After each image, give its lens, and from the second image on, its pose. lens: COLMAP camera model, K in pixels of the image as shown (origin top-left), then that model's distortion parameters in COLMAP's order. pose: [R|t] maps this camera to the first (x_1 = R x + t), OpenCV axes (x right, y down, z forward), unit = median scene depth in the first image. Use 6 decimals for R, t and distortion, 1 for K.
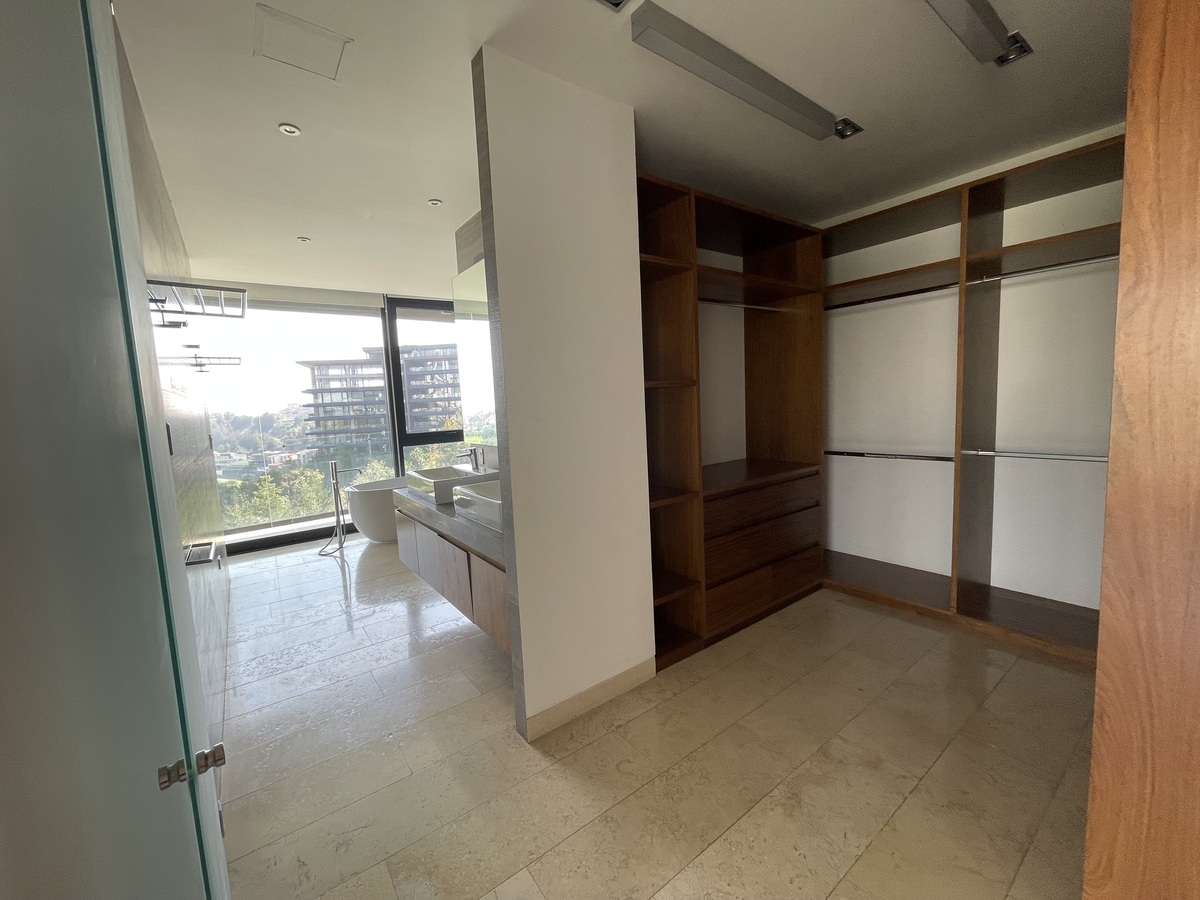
lens RADIAL K [[484.7, 0, 597.8], [0, 484.7, 444.3], [0, 0, 1]] dist [-0.003604, 0.001715]
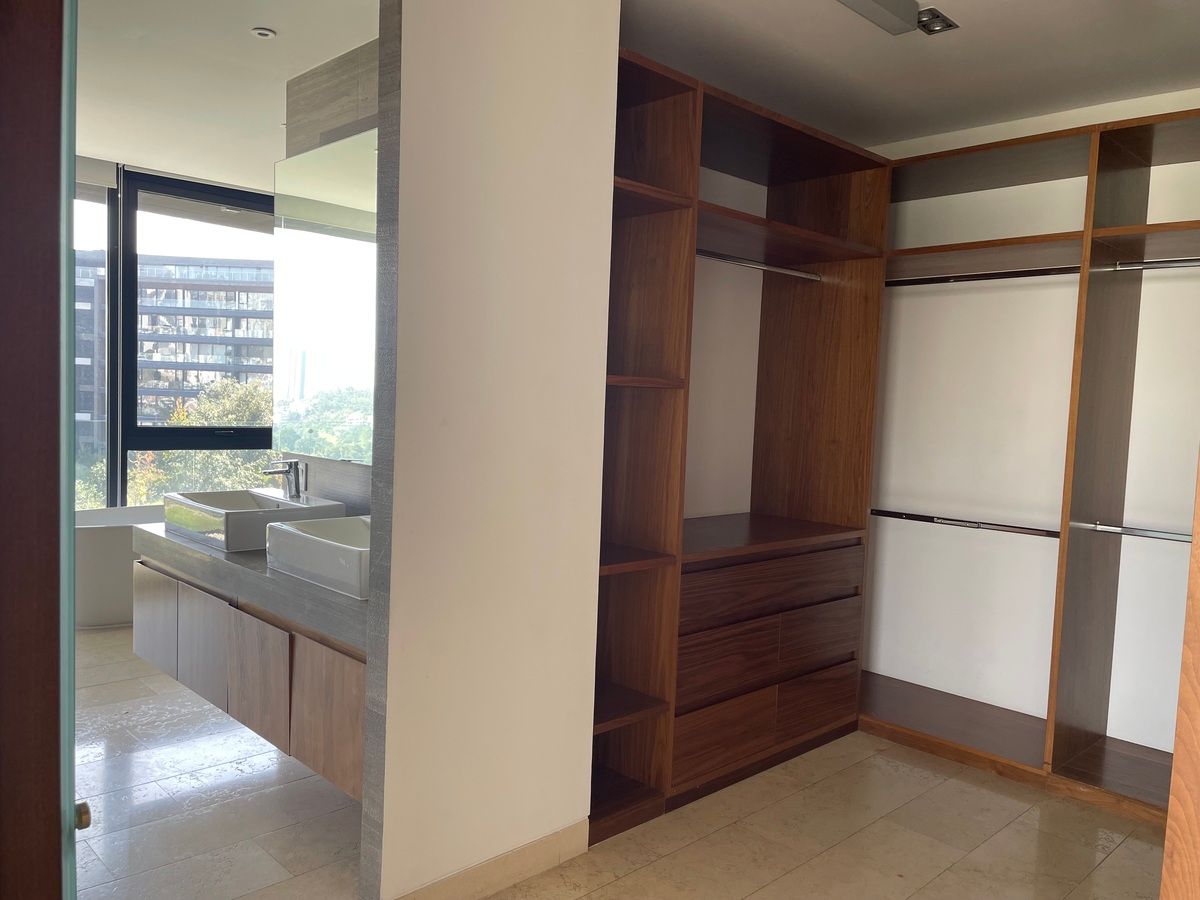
lens RADIAL K [[903.1, 0, 604.3], [0, 903.1, 449.5], [0, 0, 1]] dist [0.096585, -0.122541]
pose [[0.987490, 0.079227, 0.136329, -0.049953], [-0.074234, 0.996384, -0.041333, 0.014065], [-0.139111, 0.030696, 0.989801, -0.144895]]
